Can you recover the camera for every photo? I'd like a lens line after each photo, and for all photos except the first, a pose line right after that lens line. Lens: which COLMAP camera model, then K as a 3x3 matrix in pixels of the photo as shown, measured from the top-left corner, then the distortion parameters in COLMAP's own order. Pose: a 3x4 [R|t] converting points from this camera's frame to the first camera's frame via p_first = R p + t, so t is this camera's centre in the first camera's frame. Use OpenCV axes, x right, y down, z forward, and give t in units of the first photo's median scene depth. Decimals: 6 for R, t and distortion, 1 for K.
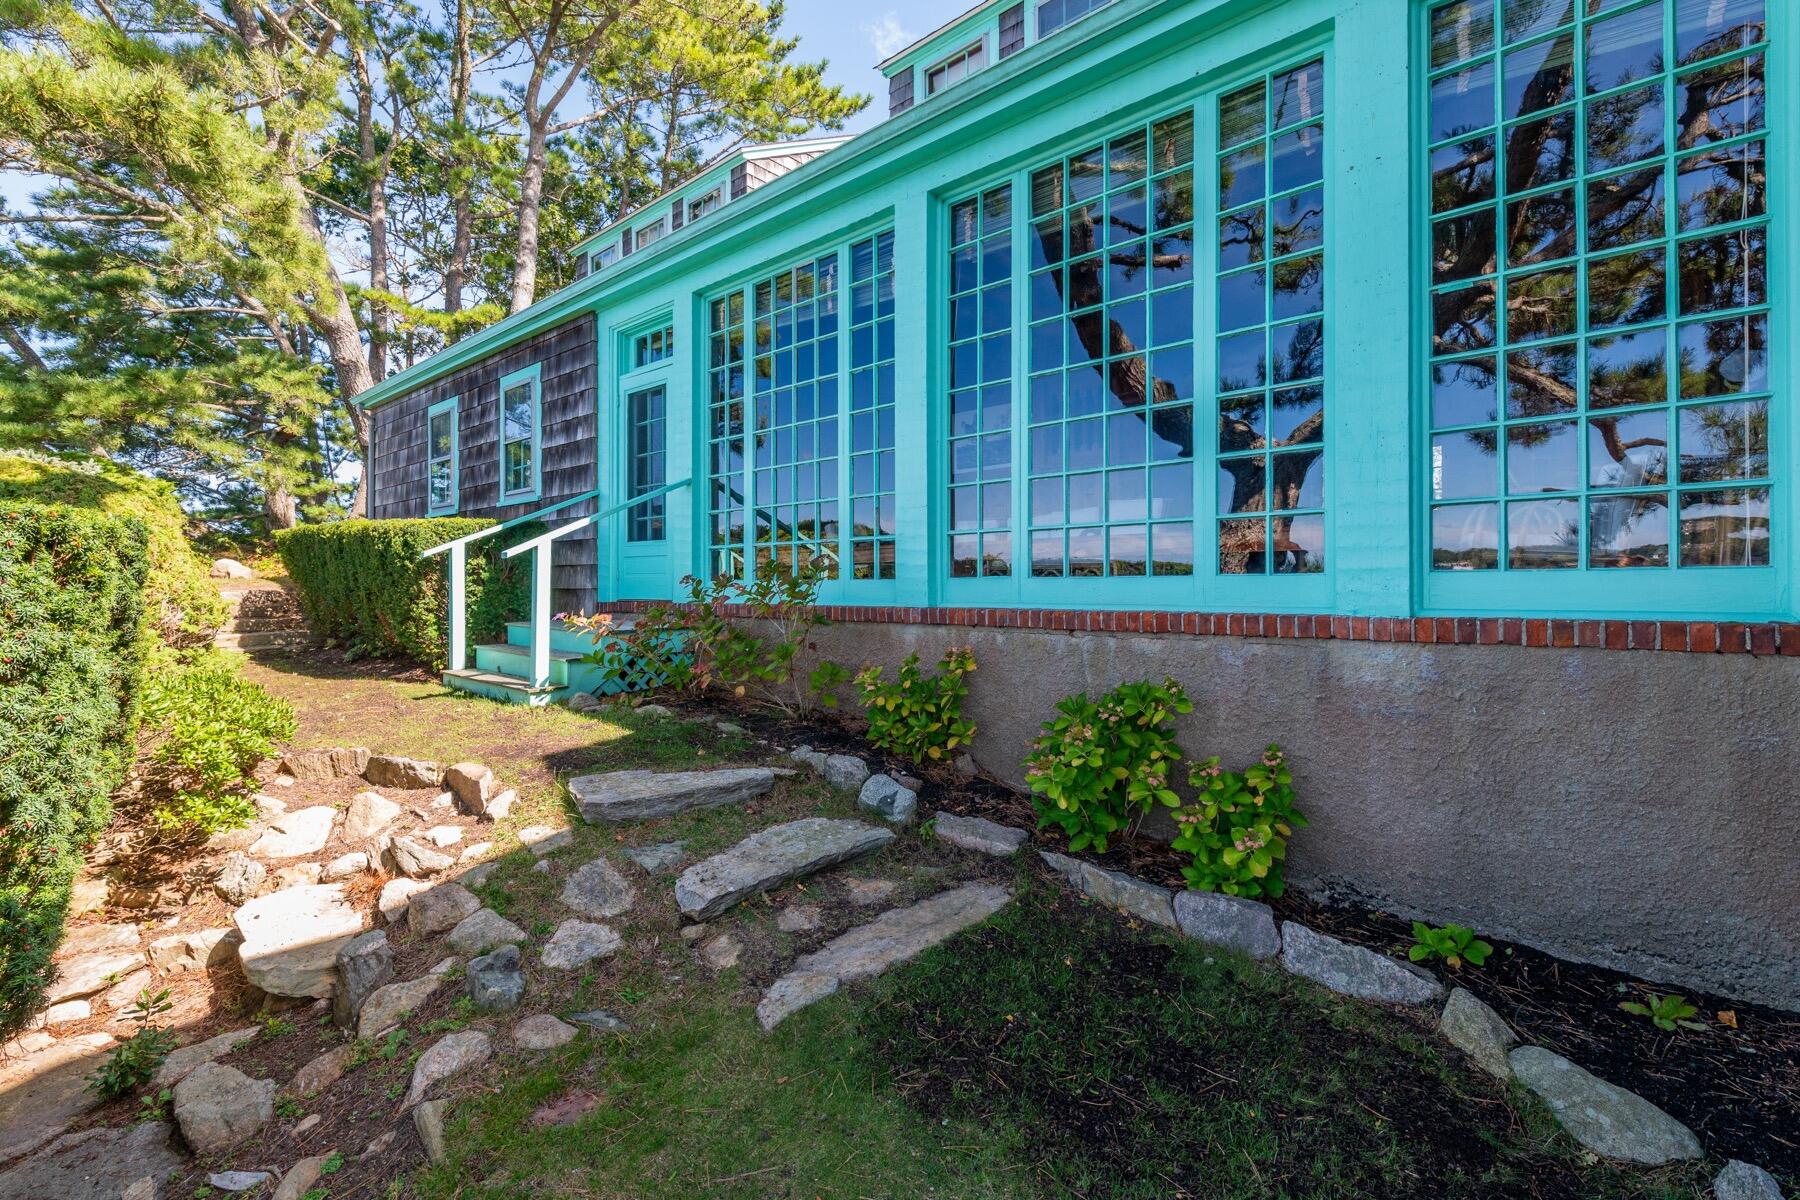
lens RADIAL K [[664.2, 0, 900.0], [0, 664.2, 600.0], [0, 0, 1]] dist [-0.010428, 0.000028]
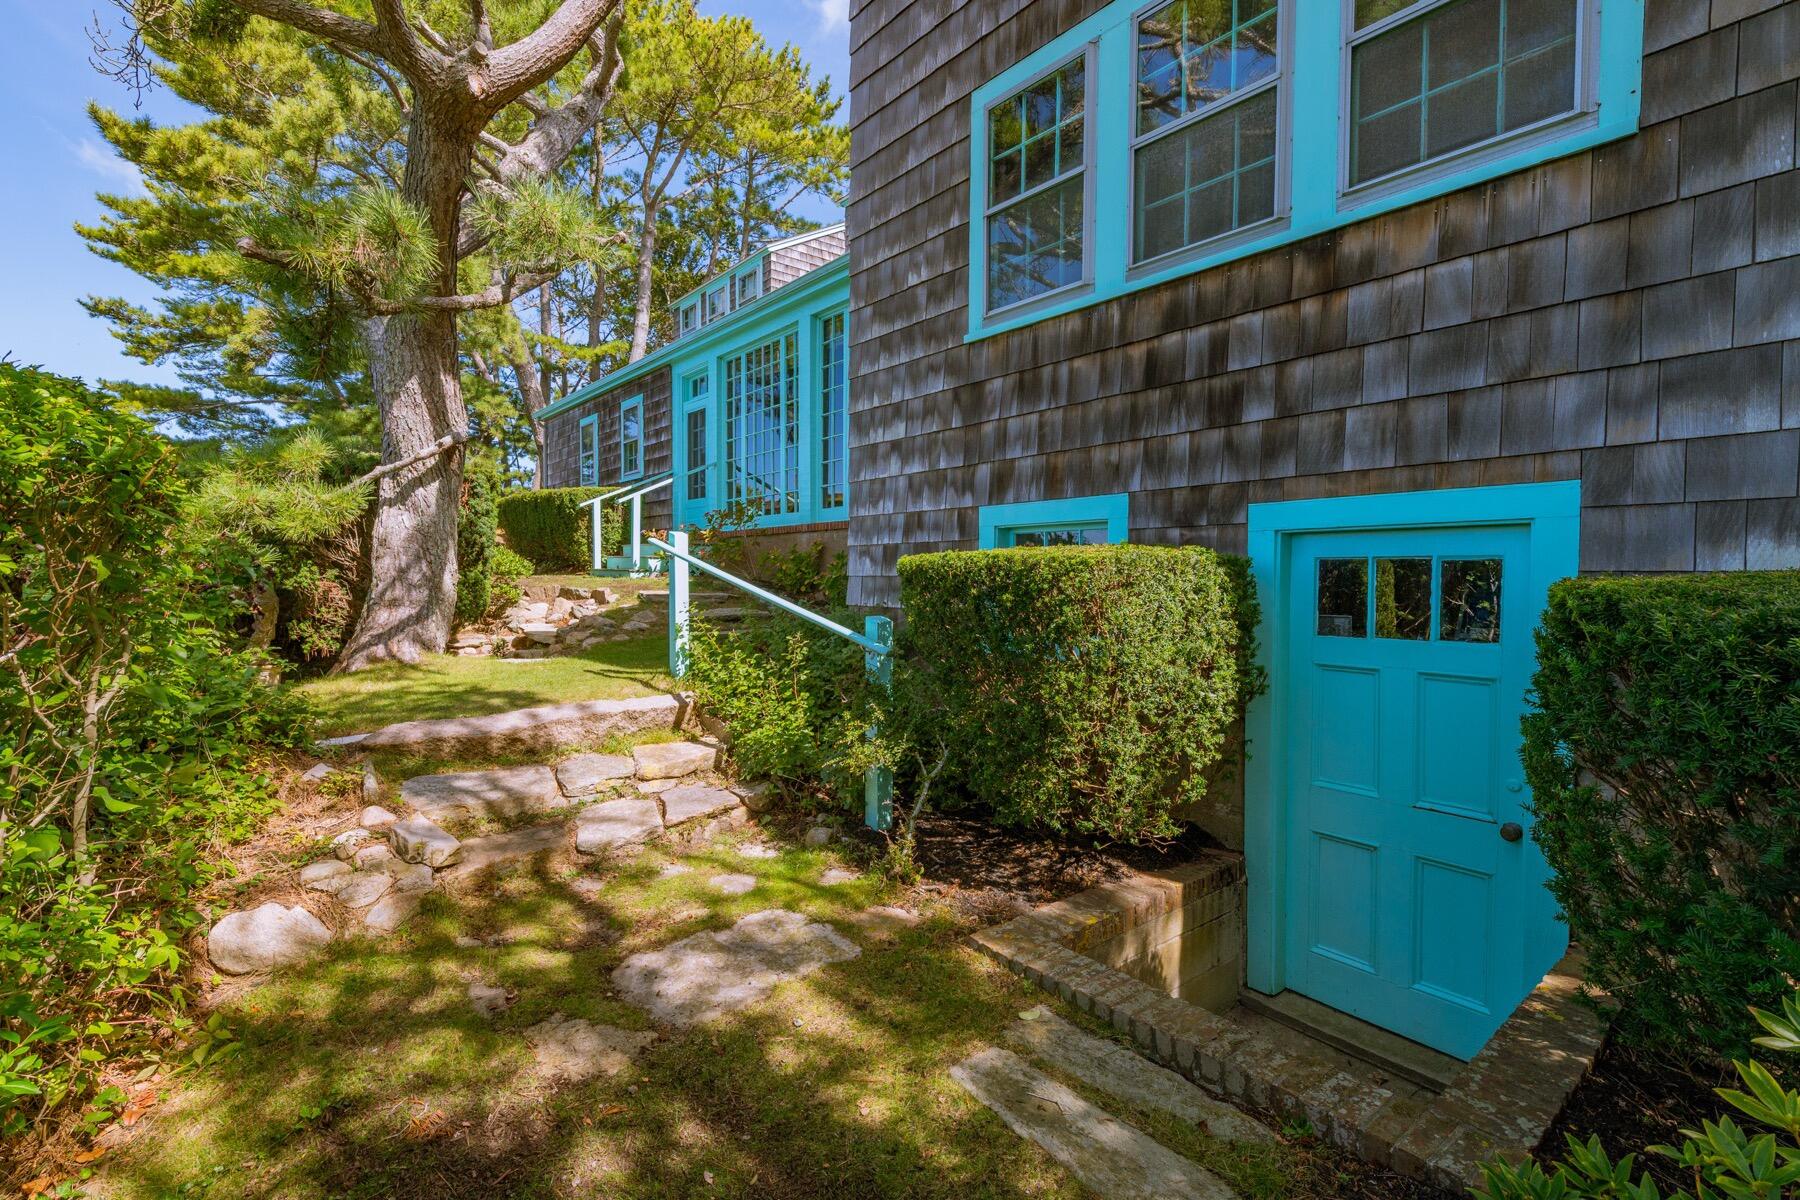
lens RADIAL K [[664.2, 0, 900.0], [0, 664.2, 600.0], [0, 0, 1]] dist [-0.010428, 0.000028]
pose [[0.986540, 0.012836, -0.163013, 0.373241], [-0.008867, 0.999647, 0.025051, 0.111213], [0.163277, -0.023269, 0.986306, -0.549021]]
